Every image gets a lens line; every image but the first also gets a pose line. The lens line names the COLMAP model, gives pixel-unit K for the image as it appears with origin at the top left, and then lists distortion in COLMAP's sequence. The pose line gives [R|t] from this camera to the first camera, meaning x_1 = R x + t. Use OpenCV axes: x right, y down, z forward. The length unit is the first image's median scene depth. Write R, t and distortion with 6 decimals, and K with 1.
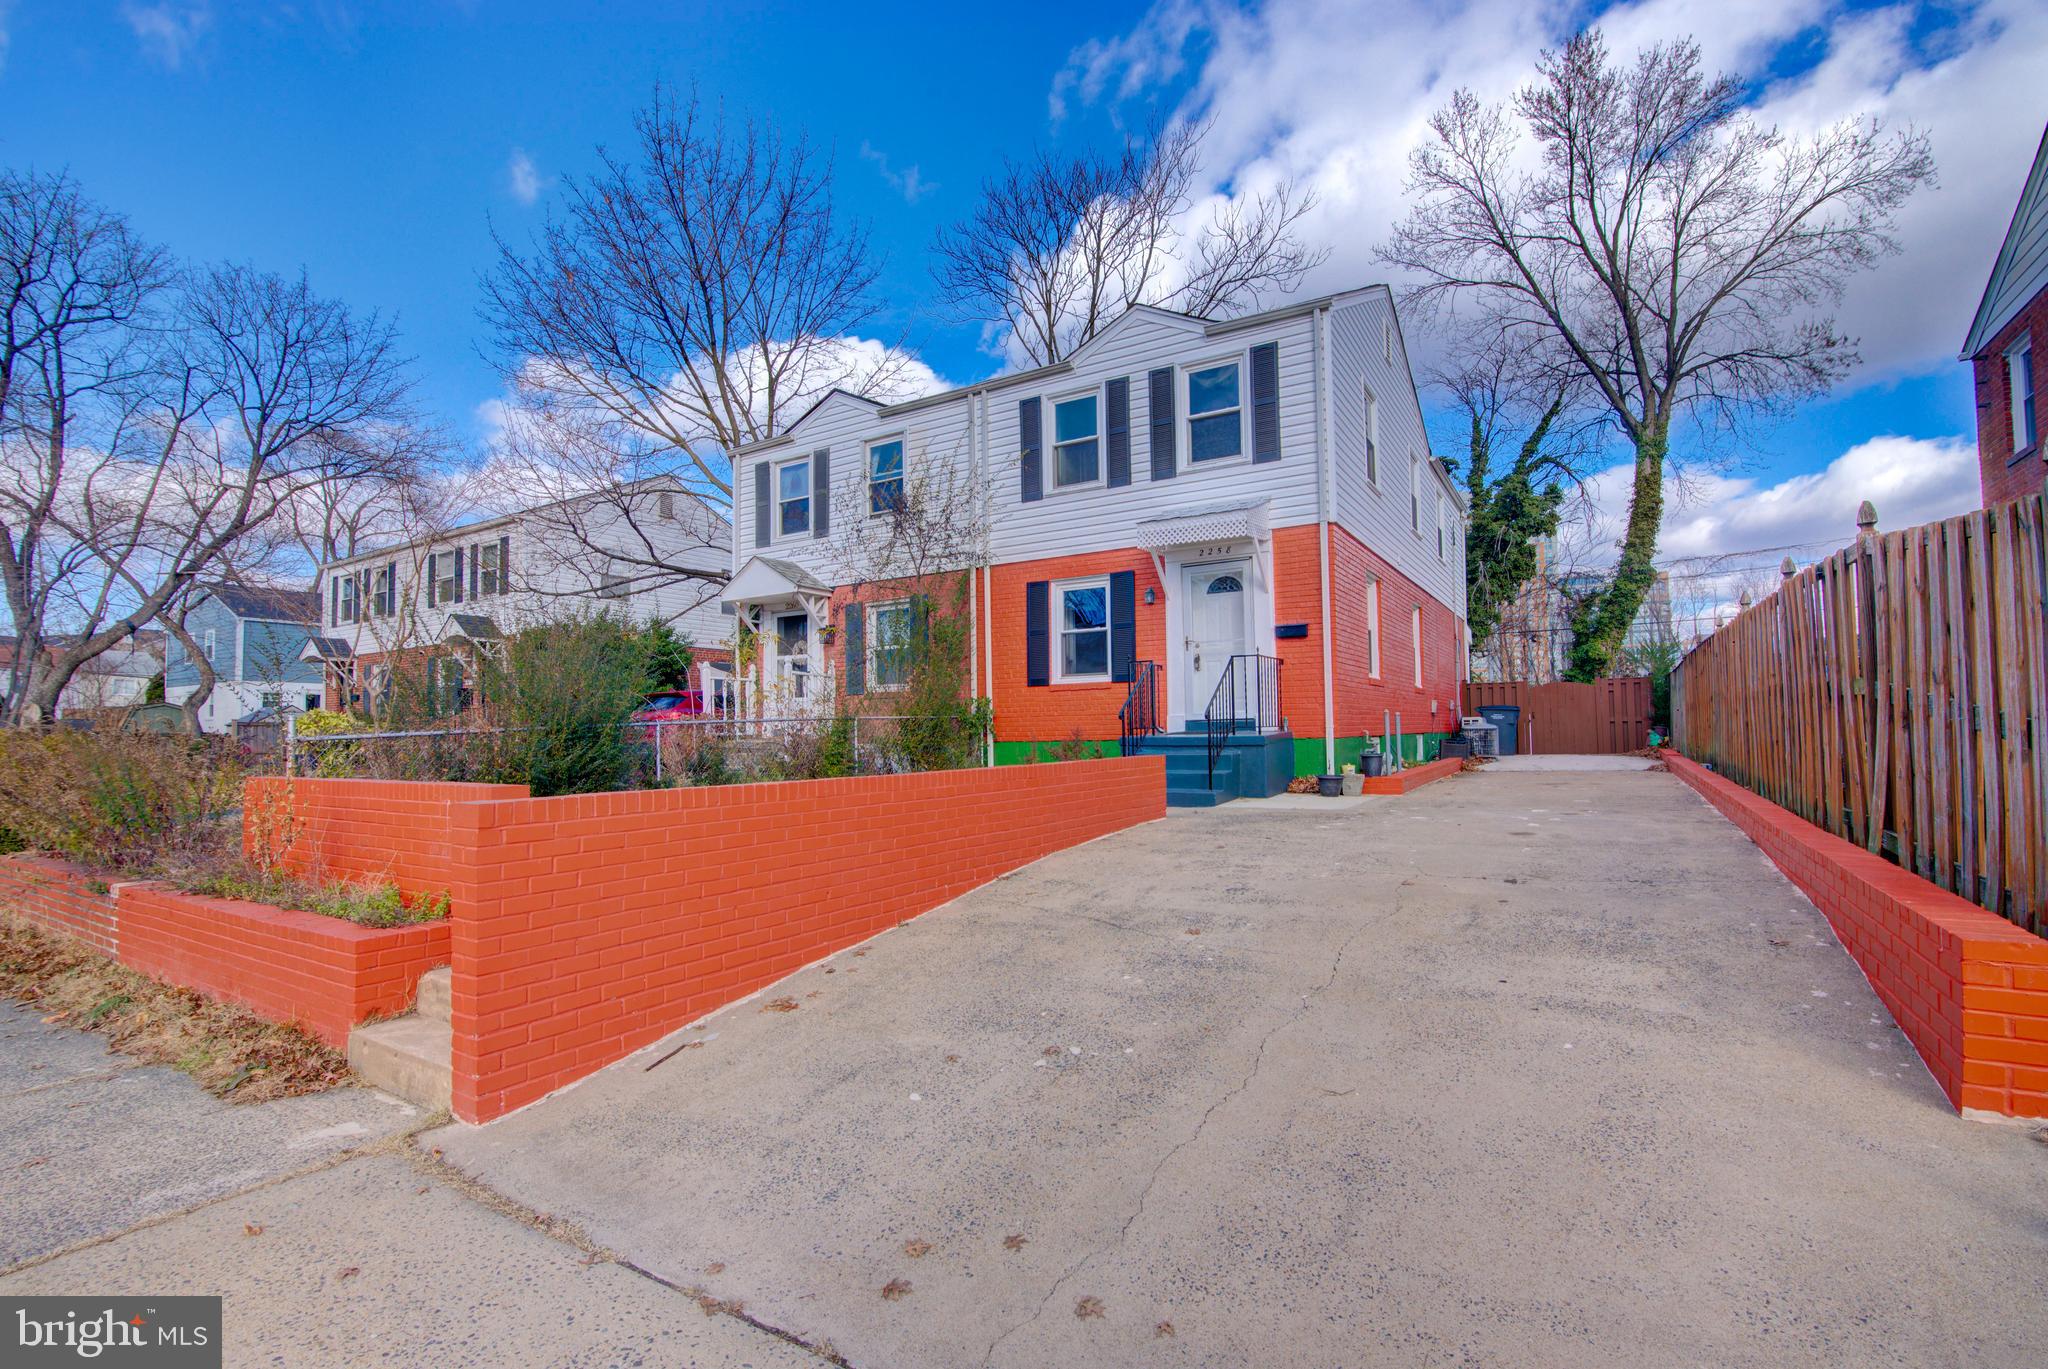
lens RADIAL K [[928.5, 0, 1024.0], [0, 928.5, 684.5], [0, 0, 1]] dist [0.001656, -0.020851]
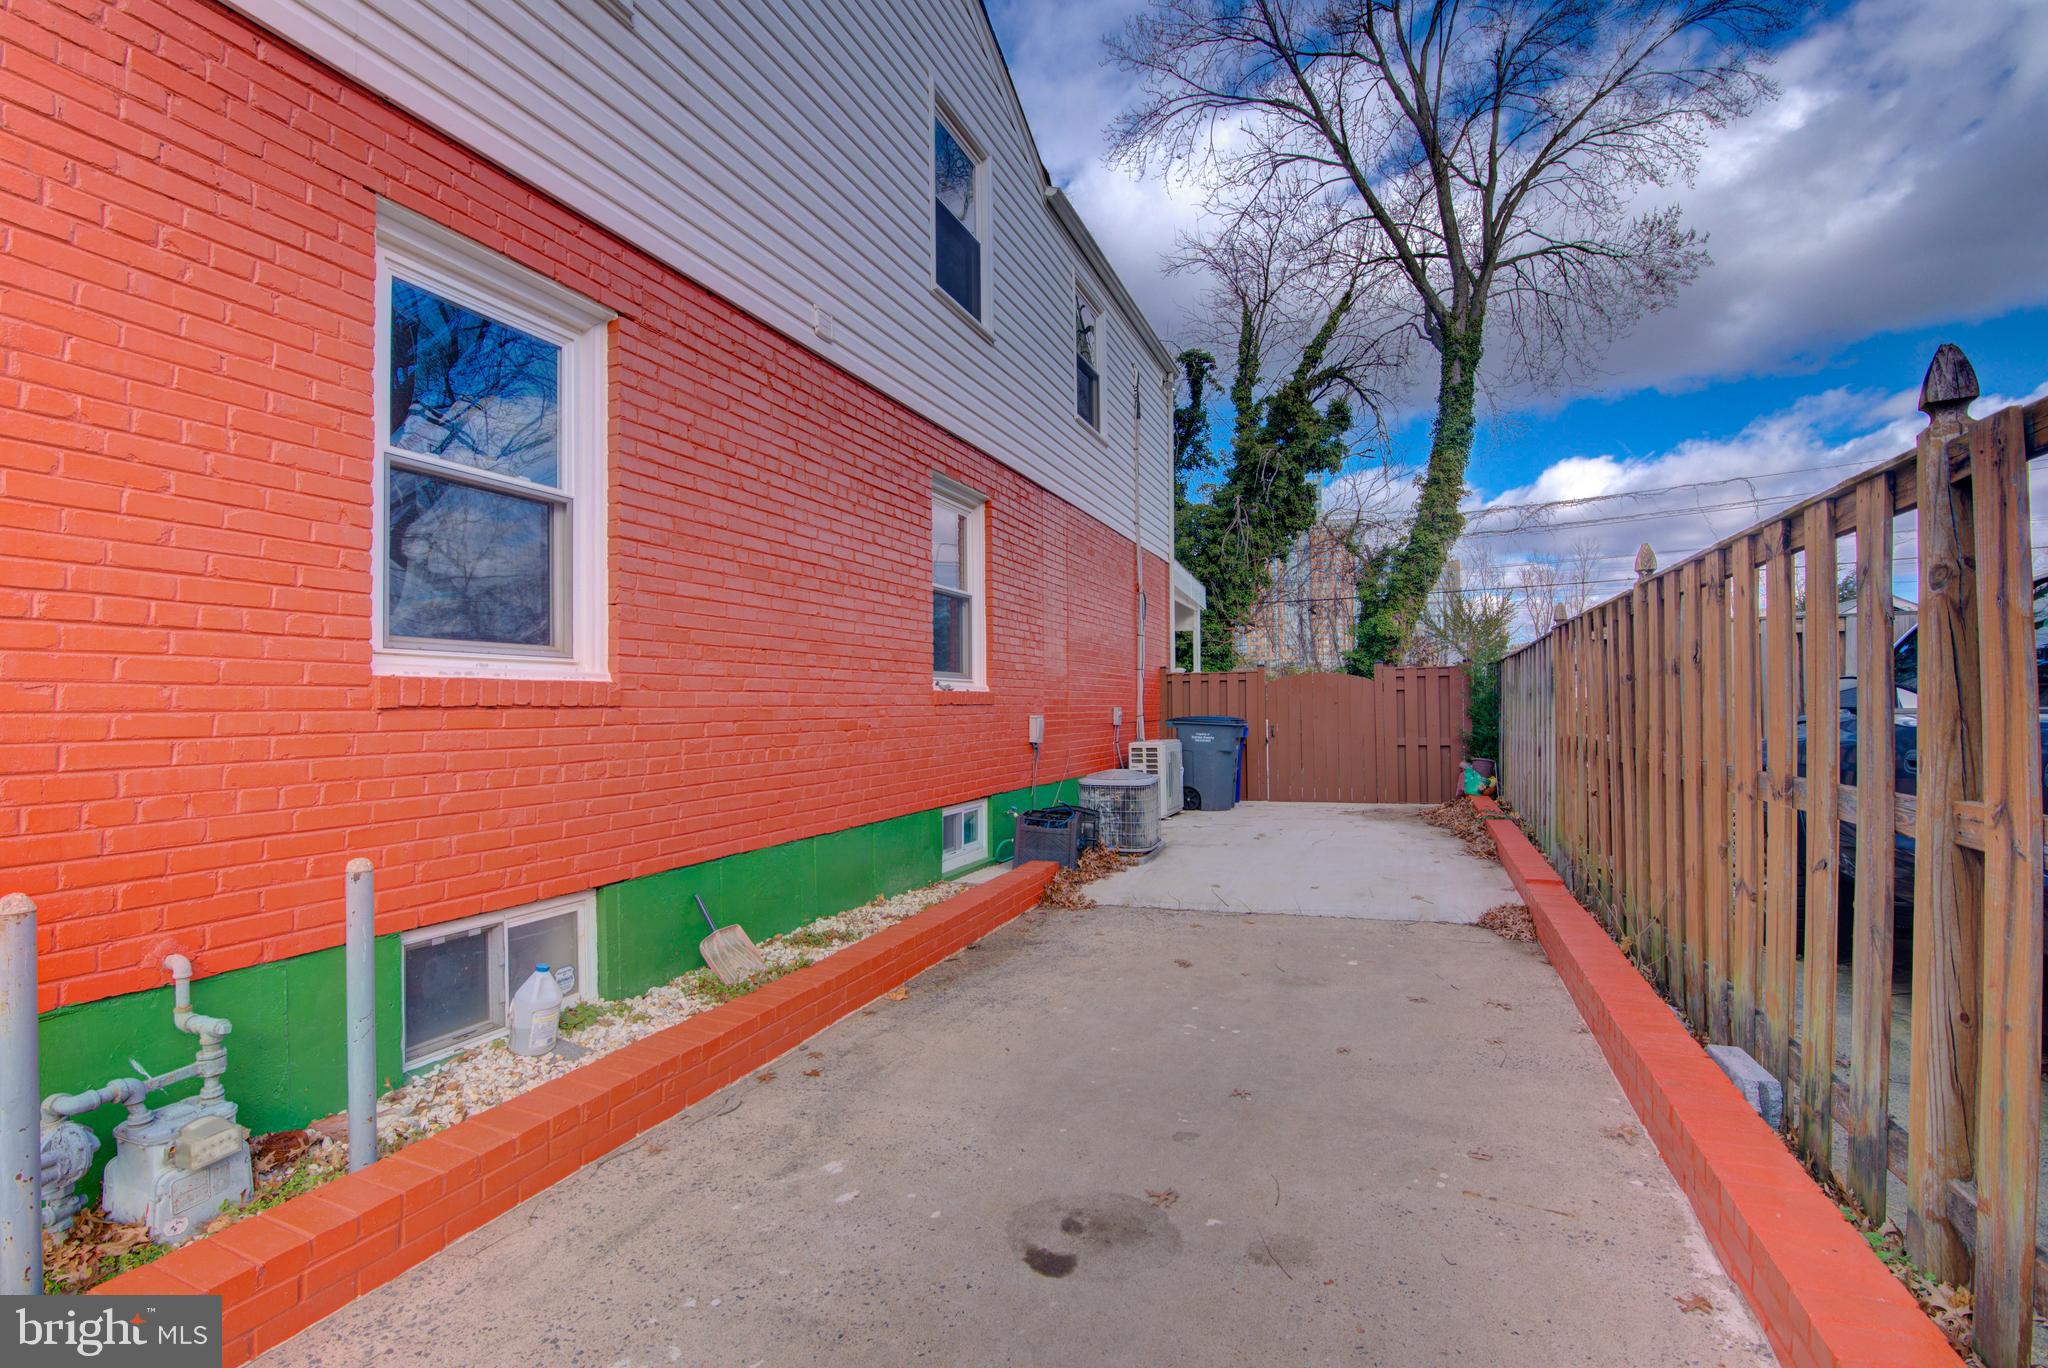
lens RADIAL K [[932.0, 0, 1023.4], [0, 932.0, 692.7], [0, 0, 1]] dist [-0.020951, 0.001091]
pose [[0.985031, 0.003677, 0.172336, 0.208214], [-0.009468, 0.999417, 0.032794, -0.004876], [-0.172115, -0.033935, 0.984492, 0.324168]]
